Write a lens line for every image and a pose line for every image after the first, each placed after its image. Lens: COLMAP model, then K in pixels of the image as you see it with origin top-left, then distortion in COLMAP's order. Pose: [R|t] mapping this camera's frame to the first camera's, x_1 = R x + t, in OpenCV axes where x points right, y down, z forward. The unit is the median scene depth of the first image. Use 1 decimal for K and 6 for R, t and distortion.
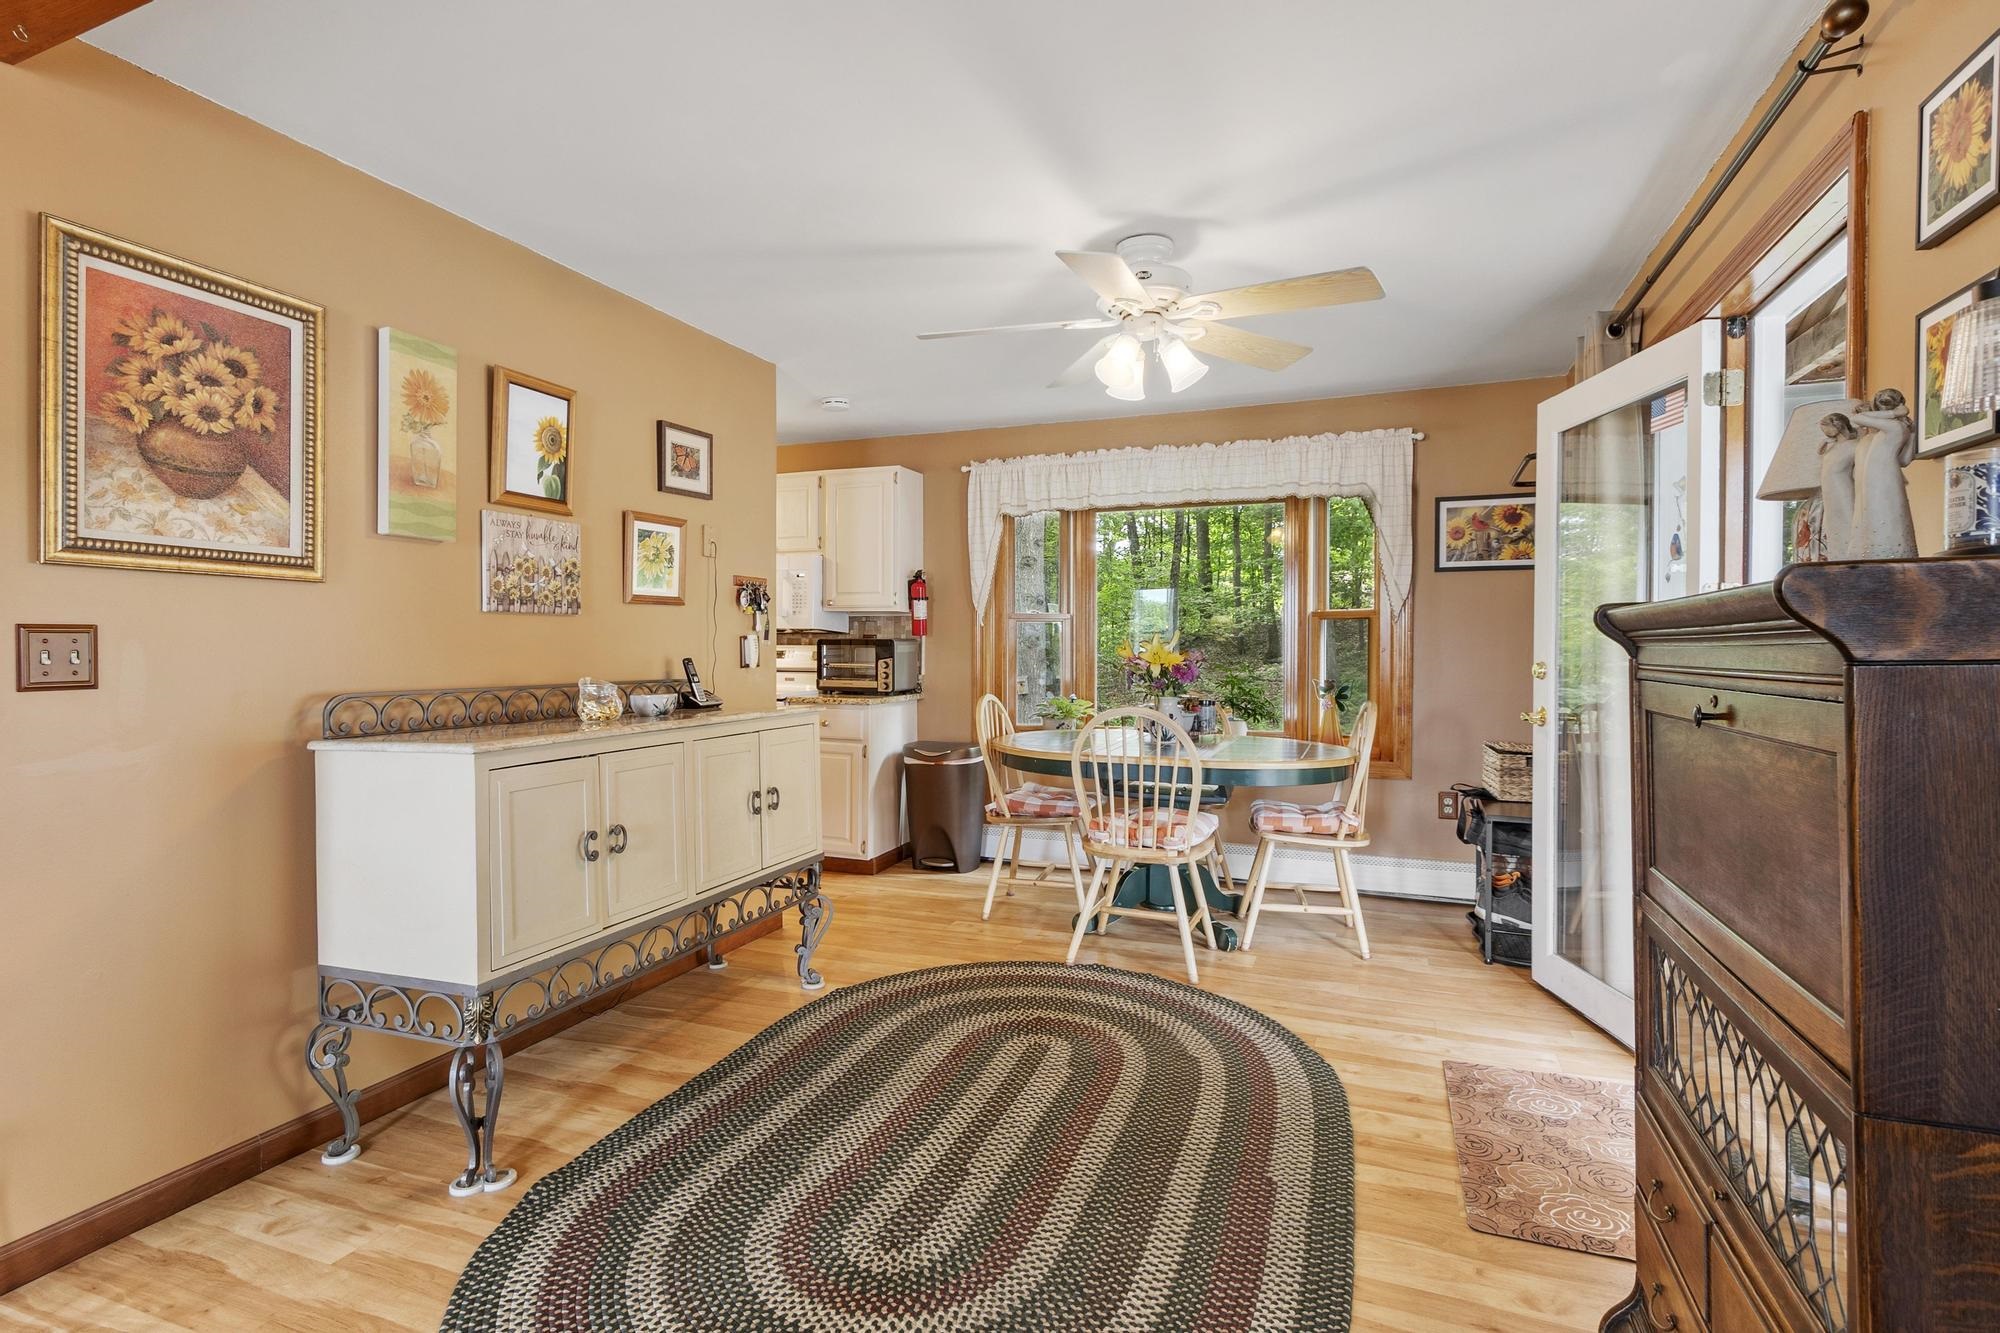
lens RADIAL K [[1005.7, 0, 949.6], [0, 1005.7, 657.2], [0, 0, 1]] dist [0.009630, -0.001902]
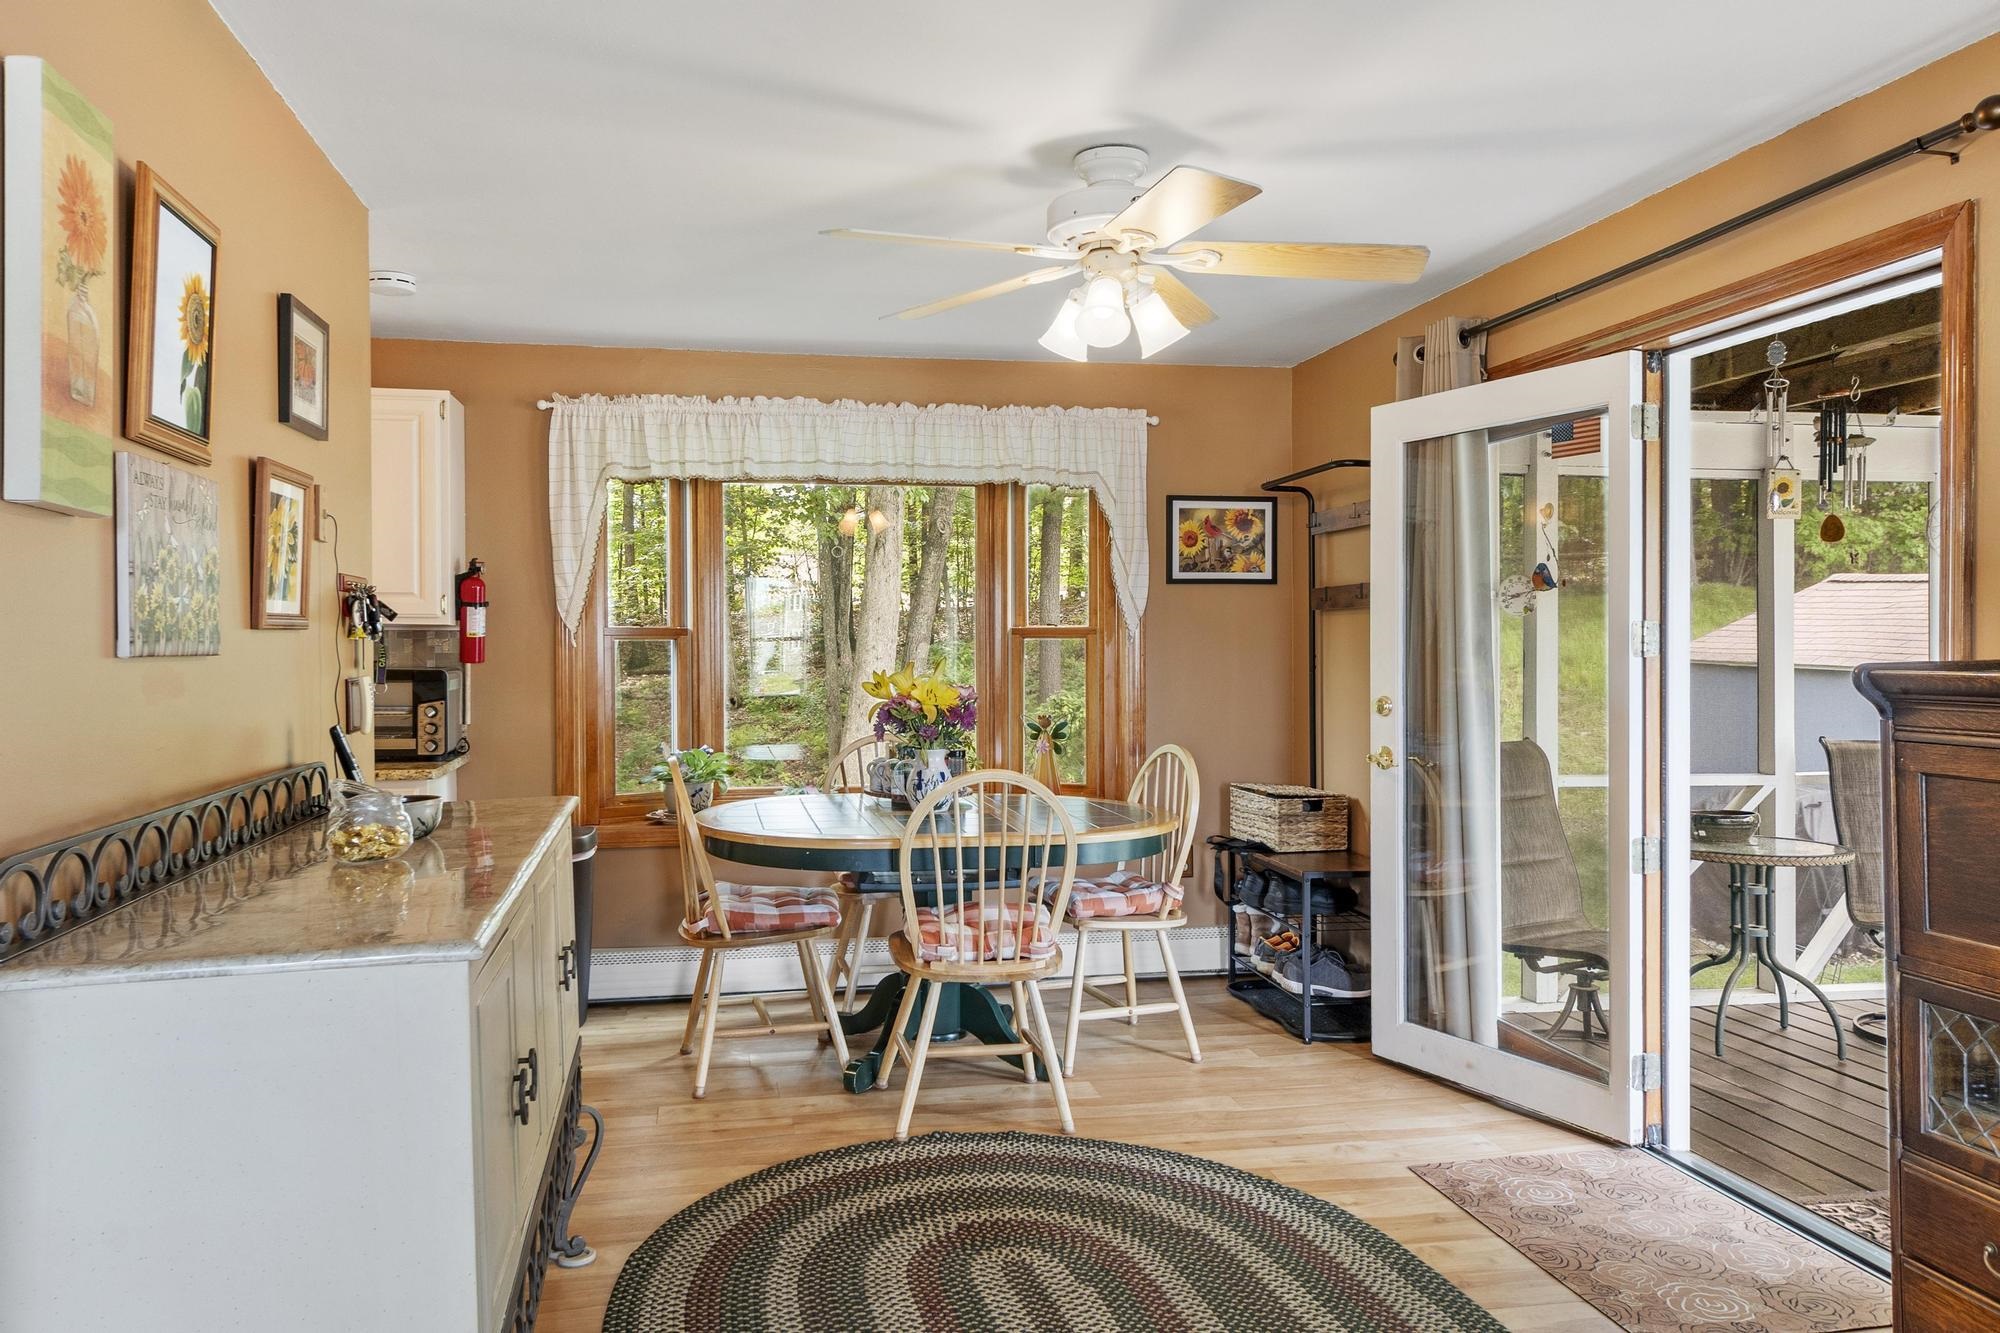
lens RADIAL K [[1390.1, 0, 943.0], [0, 1390.1, 653.0], [0, 0, 1]] dist [0.007443, 0.002883]
pose [[0.842426, -0.007516, 0.538760, -0.400341], [0.011366, 0.999928, -0.003824, -0.033066], [-0.538693, 0.009345, 0.842451, 0.170243]]
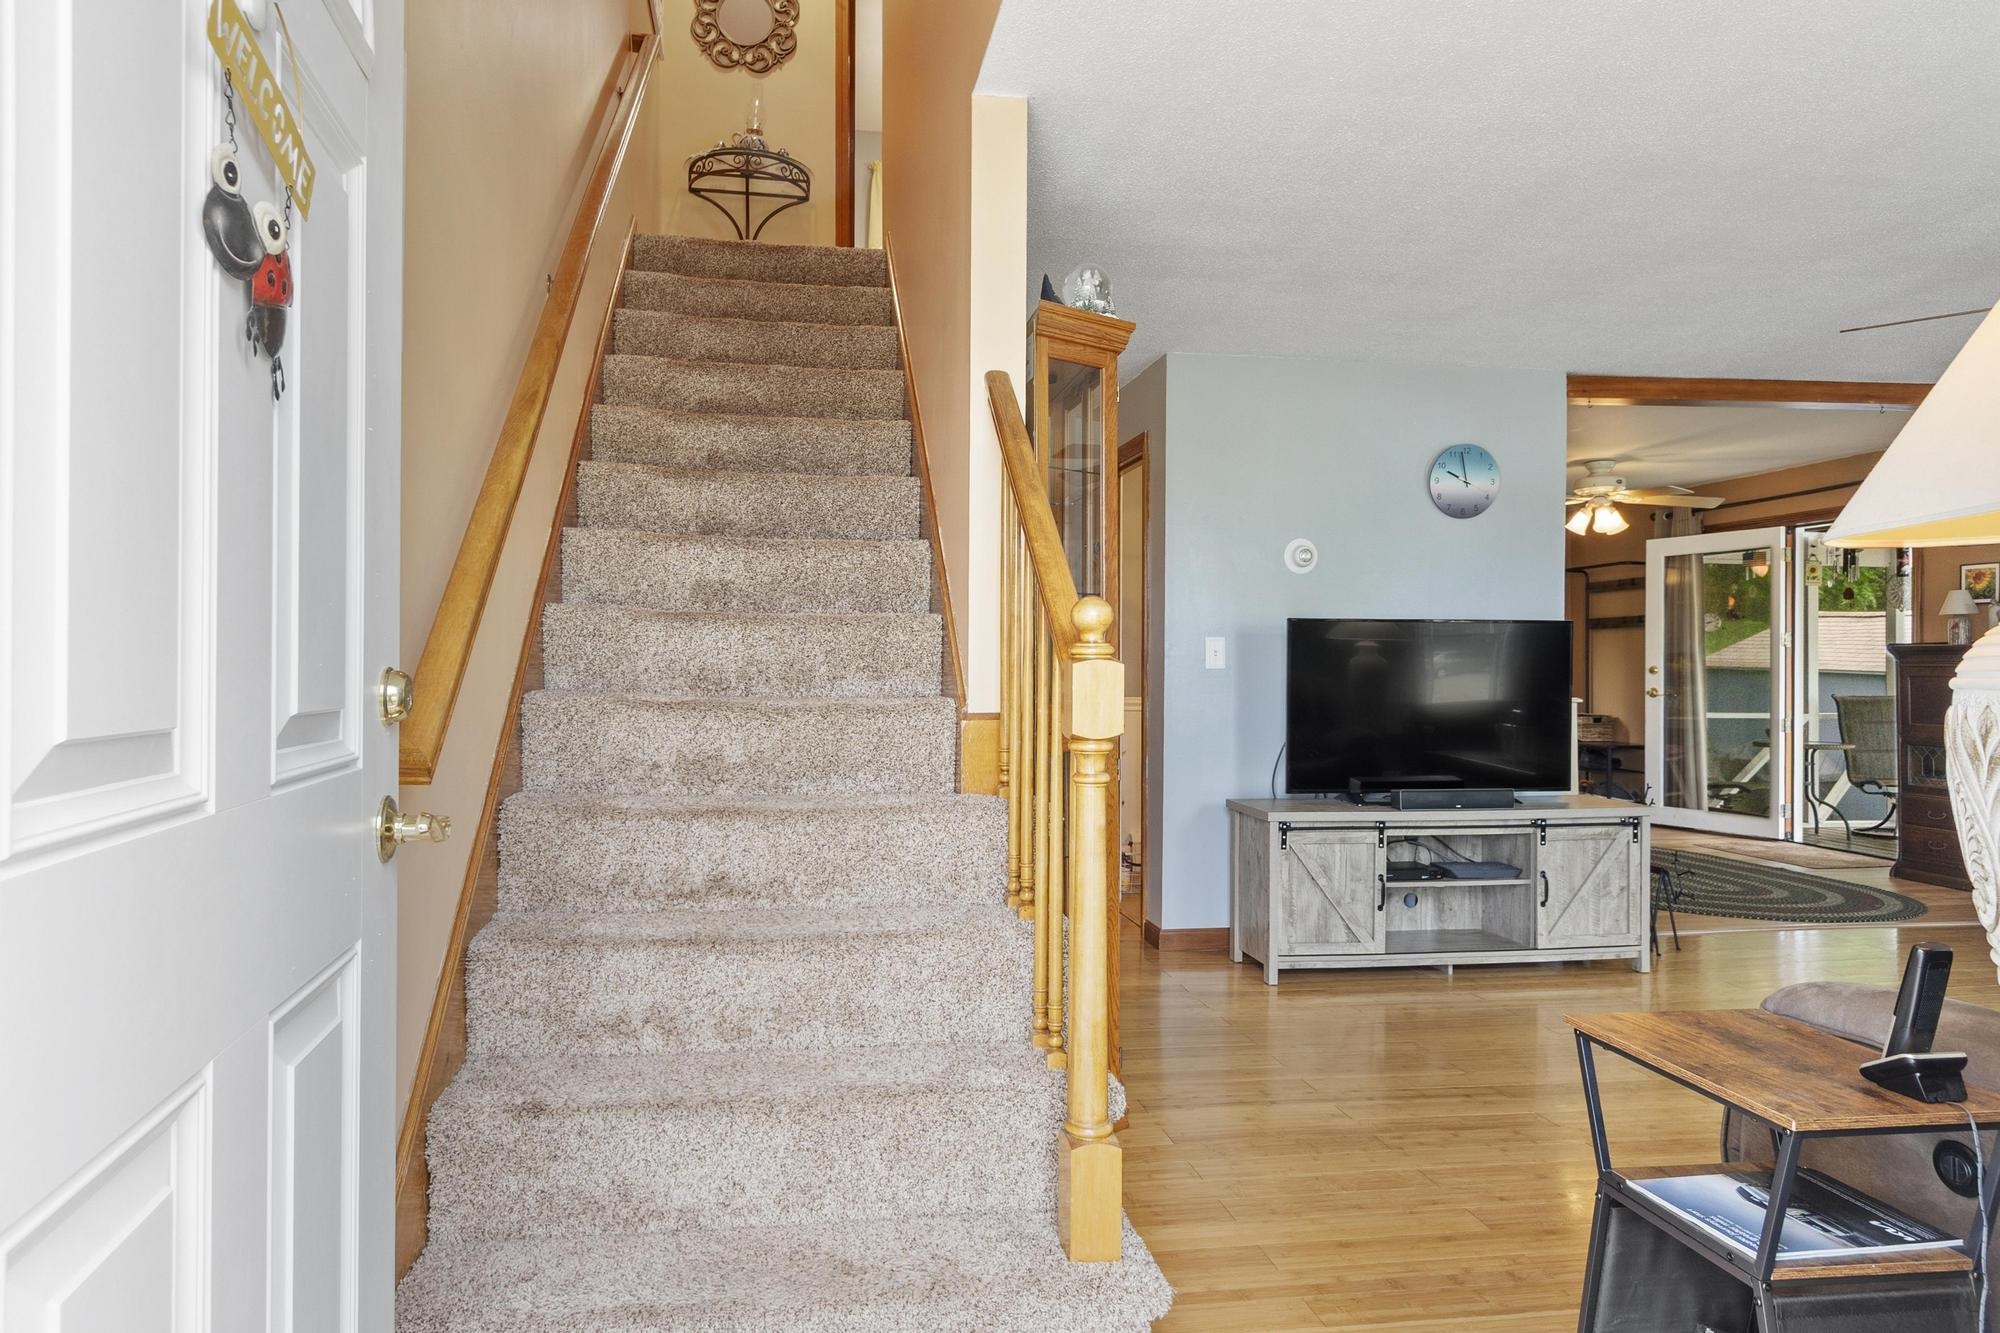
lens RADIAL K [[1187.2, 0, 966.0], [0, 1187.2, 667.1], [0, 0, 1]] dist [0.024667, -0.006657]
pose [[0.850980, 0.001116, 0.525197, -1.862807], [0.003493, 0.999964, -0.007785, 0.020557], [-0.525186, 0.008459, 0.850945, -0.335415]]
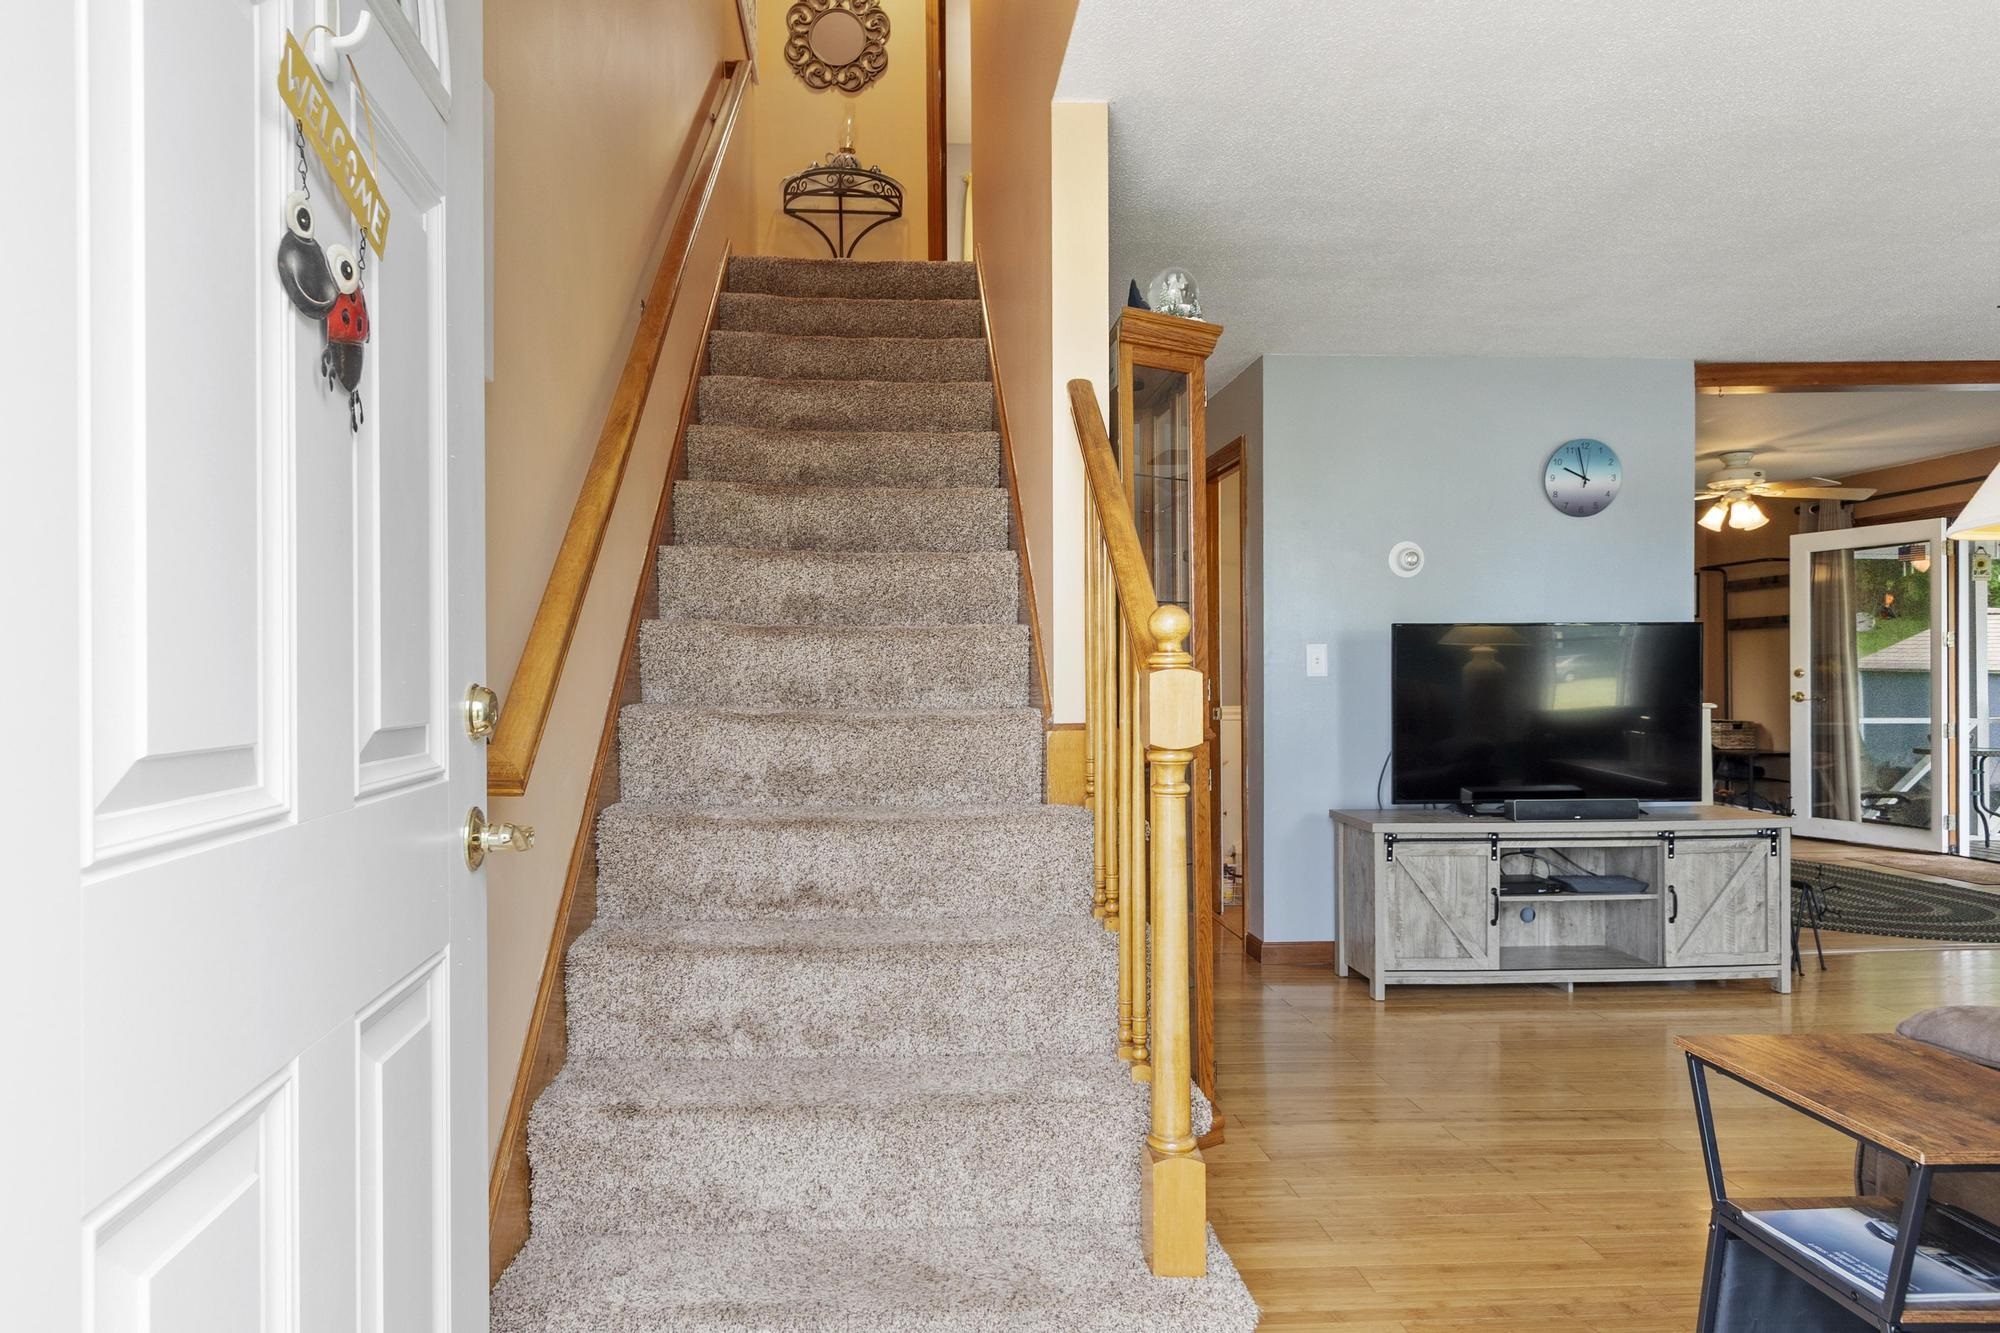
lens RADIAL K [[1187.2, 0, 966.0], [0, 1187.2, 681.4], [0, 0, 1]] dist [0.024667, -0.006657]
pose [[0.894369, -0.009001, 0.447239, -1.852415], [0.012705, 0.999905, -0.005282, 0.020389], [-0.447149, 0.010406, 0.894399, -0.342127]]
